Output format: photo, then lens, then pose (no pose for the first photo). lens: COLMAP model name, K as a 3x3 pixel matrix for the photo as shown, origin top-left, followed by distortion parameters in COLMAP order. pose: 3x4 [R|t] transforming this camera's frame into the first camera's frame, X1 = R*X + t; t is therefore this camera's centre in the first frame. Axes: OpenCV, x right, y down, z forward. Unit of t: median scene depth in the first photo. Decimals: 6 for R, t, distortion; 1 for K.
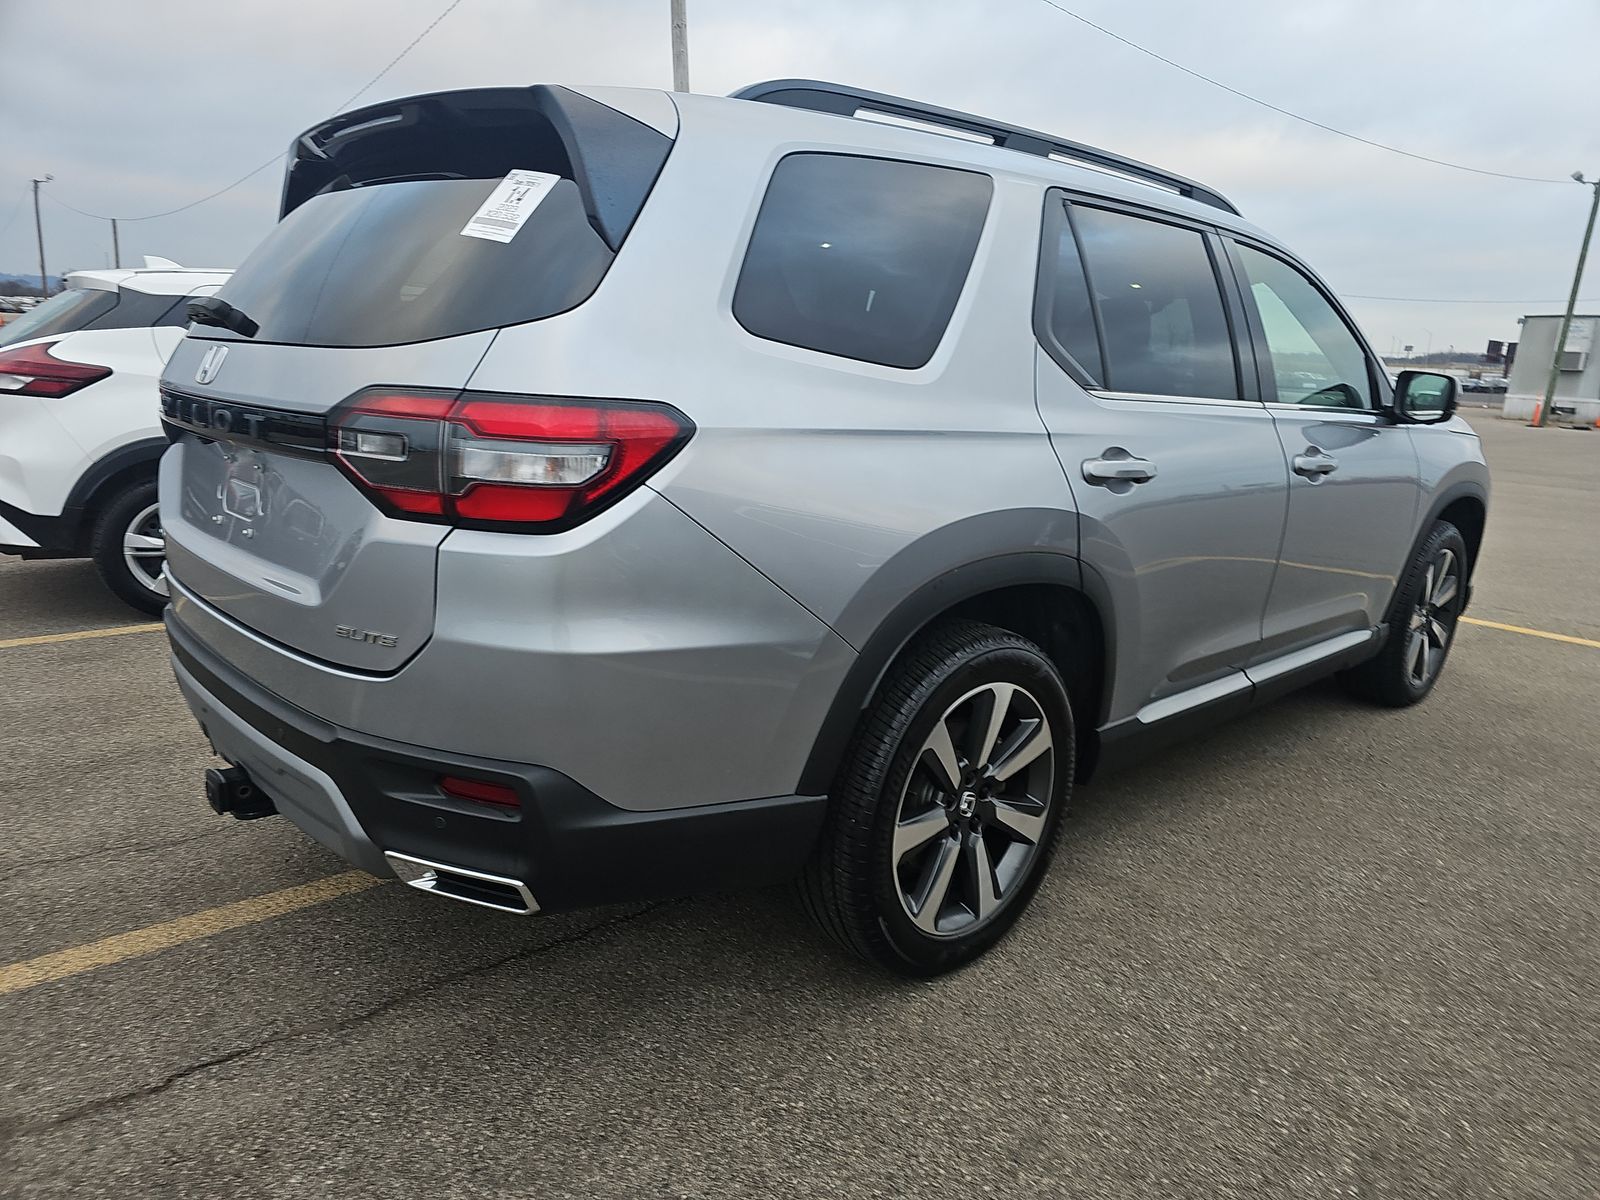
lens RADIAL K [[1084.7, 0, 800.0], [0, 1084.7, 600.0], [0, 0, 1]] dist [0.028675, 0.000262]
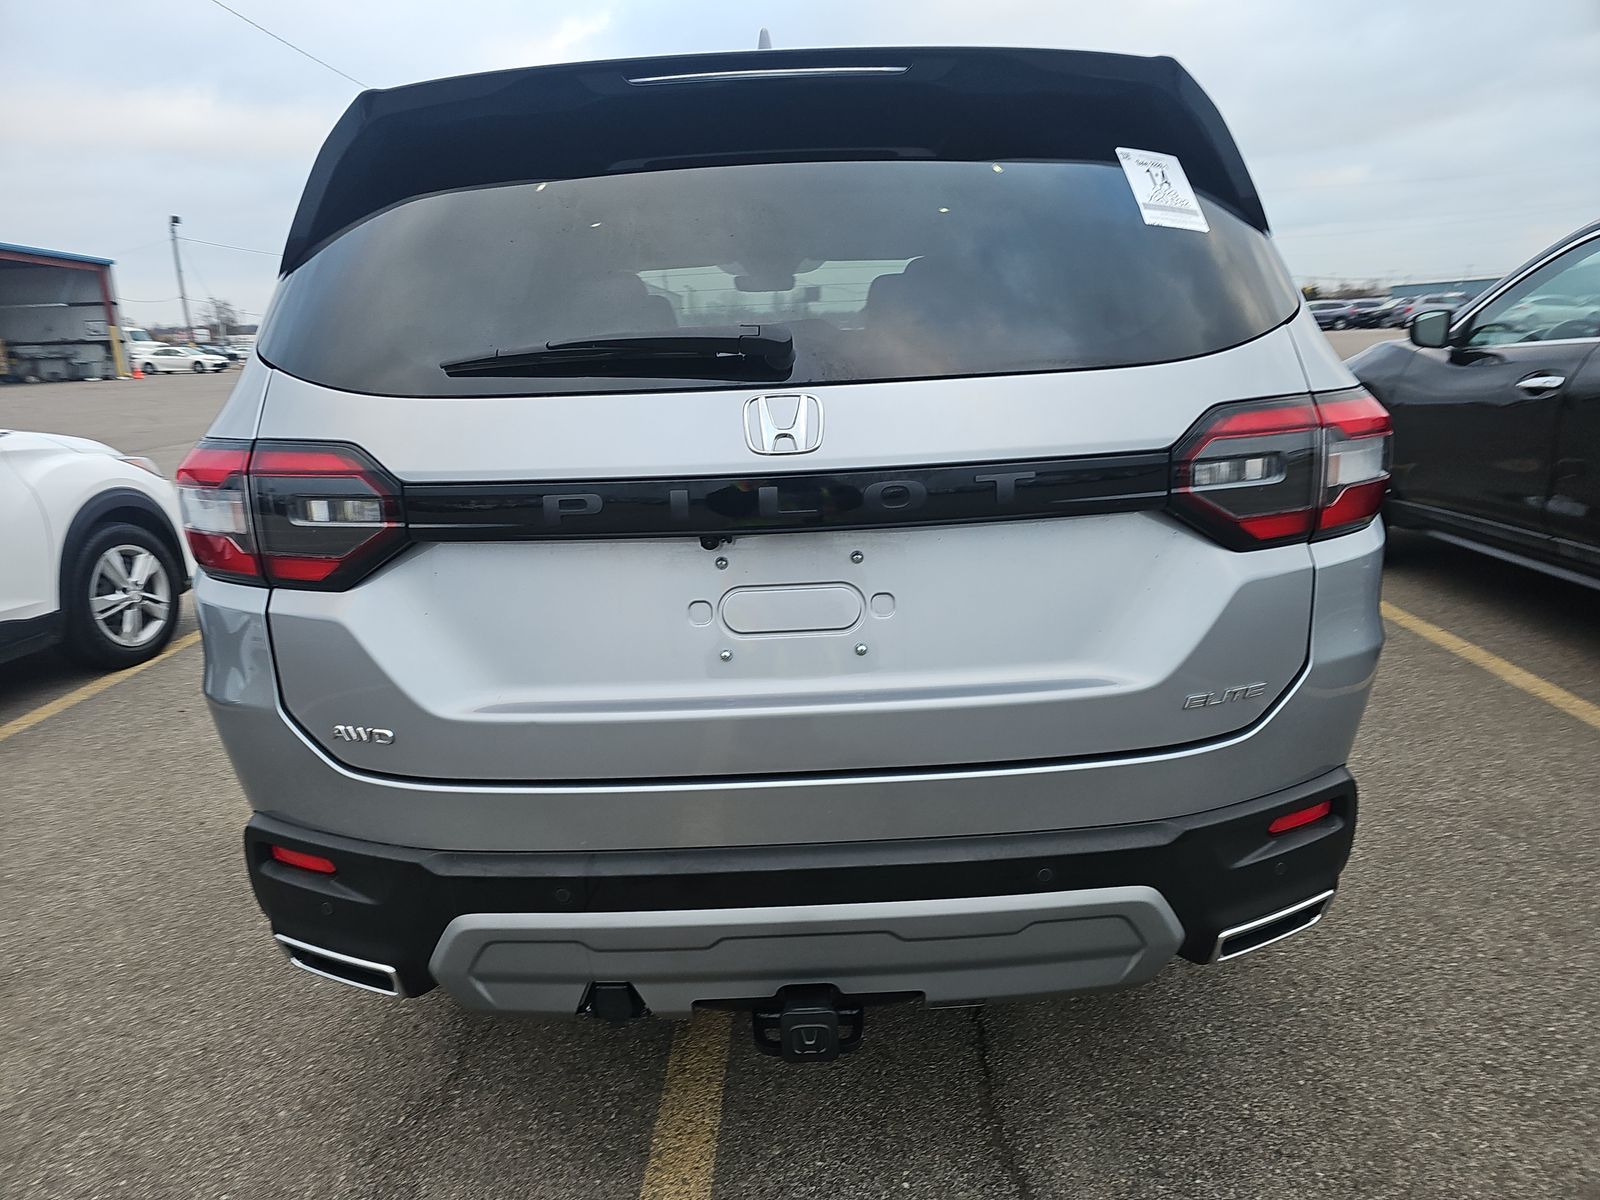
lens RADIAL K [[1062.8, 0, 800.0], [0, 1062.8, 600.0], [0, 0, 1]] dist [0.033053, -0.000885]
pose [[0.667082, -0.244087, 0.703863, -1.159611], [0.233701, 0.965674, 0.113390, -0.206800], [-0.707379, 0.088853, 0.701227, 0.621705]]
